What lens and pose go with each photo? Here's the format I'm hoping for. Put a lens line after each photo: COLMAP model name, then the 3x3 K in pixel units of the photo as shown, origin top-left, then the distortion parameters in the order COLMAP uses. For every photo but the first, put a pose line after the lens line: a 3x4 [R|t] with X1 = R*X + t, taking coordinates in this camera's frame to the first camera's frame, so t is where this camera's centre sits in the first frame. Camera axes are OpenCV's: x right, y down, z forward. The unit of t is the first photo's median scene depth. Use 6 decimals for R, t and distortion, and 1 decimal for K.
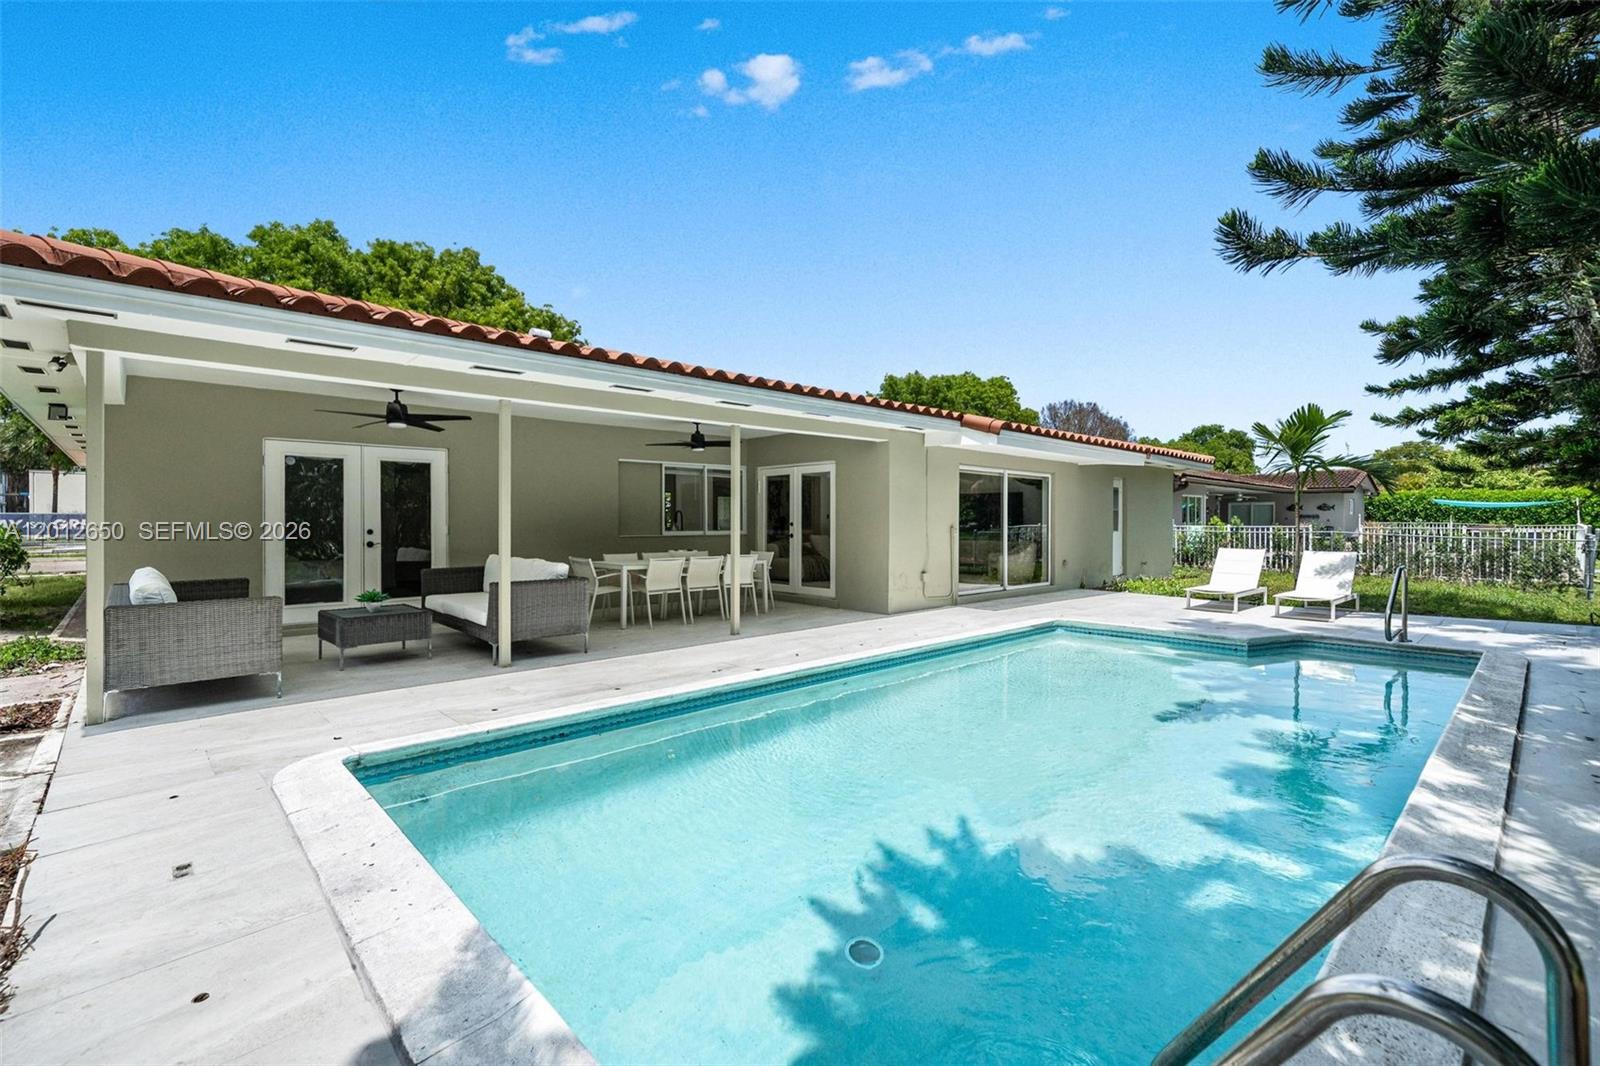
lens RADIAL K [[706.6, 0, 800.0], [0, 706.6, 533.0], [0, 0, 1]] dist [-0.000390, -0.000105]
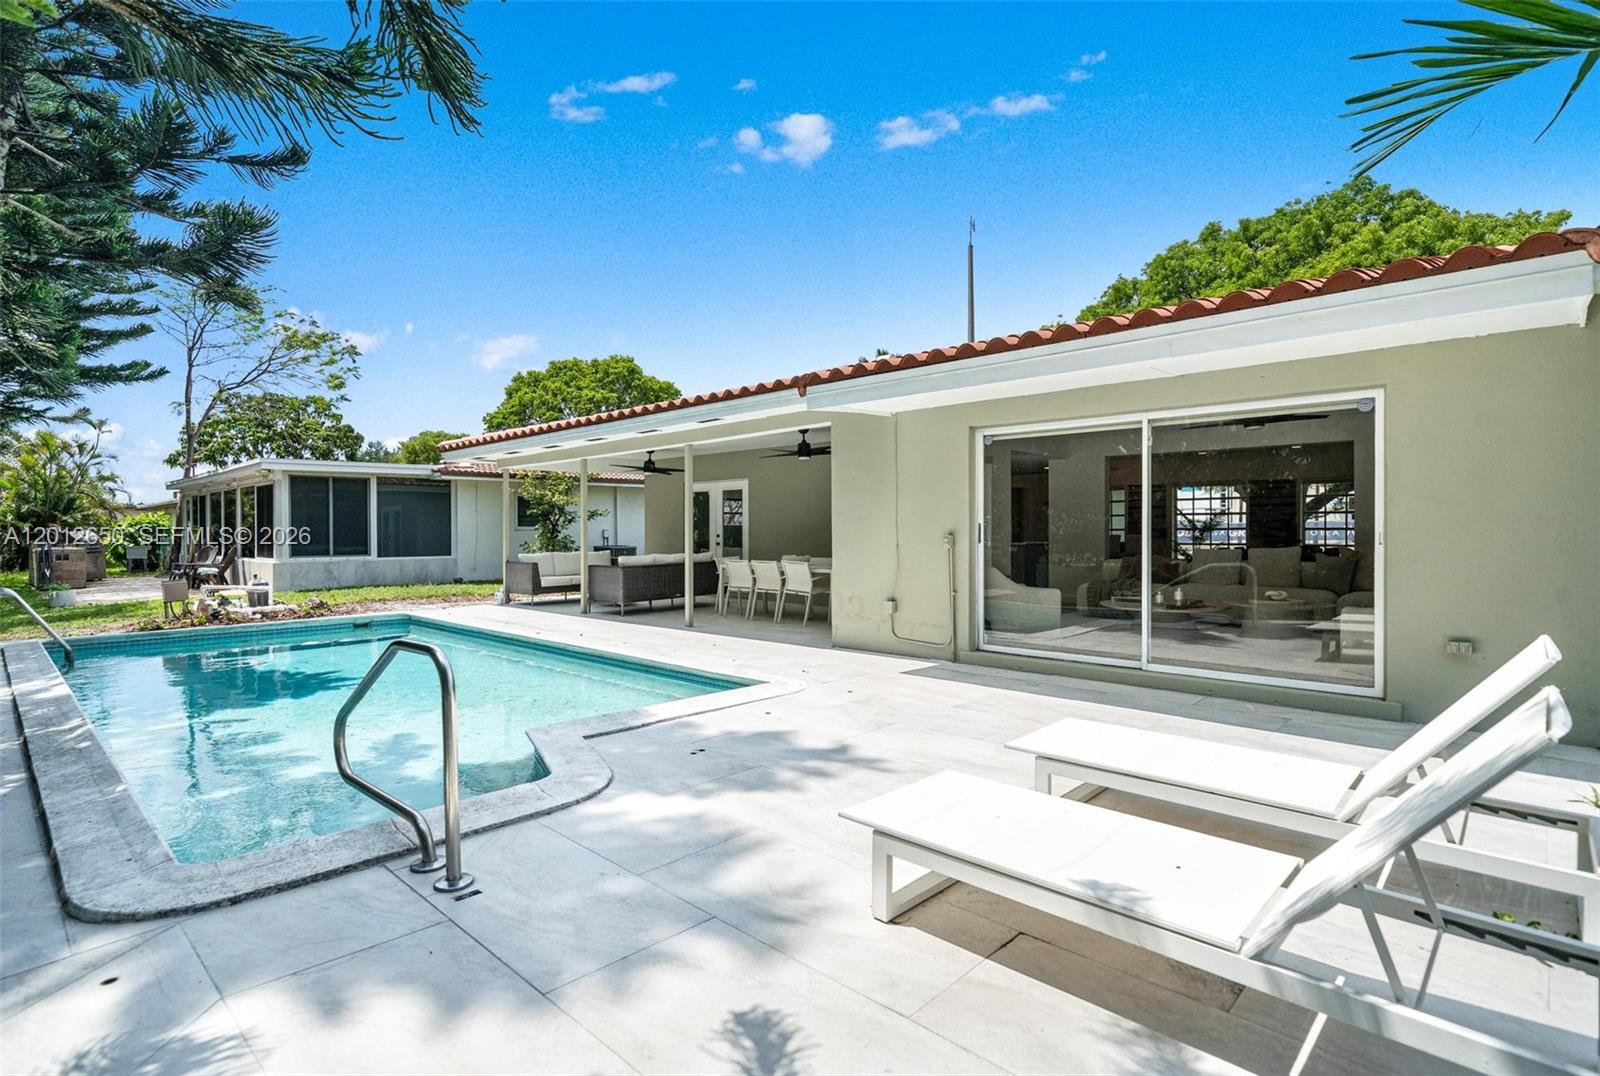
lens RADIAL K [[791.0, 0, 800.0], [0, 791.0, 538.0], [0, 0, 1]] dist [0.002942, 0.000573]
pose [[0.063887, 0.008291, -0.997923, 1.164356], [-0.002368, 0.999964, 0.008156, -0.010600], [0.997954, 0.001842, 0.063904, 1.066932]]
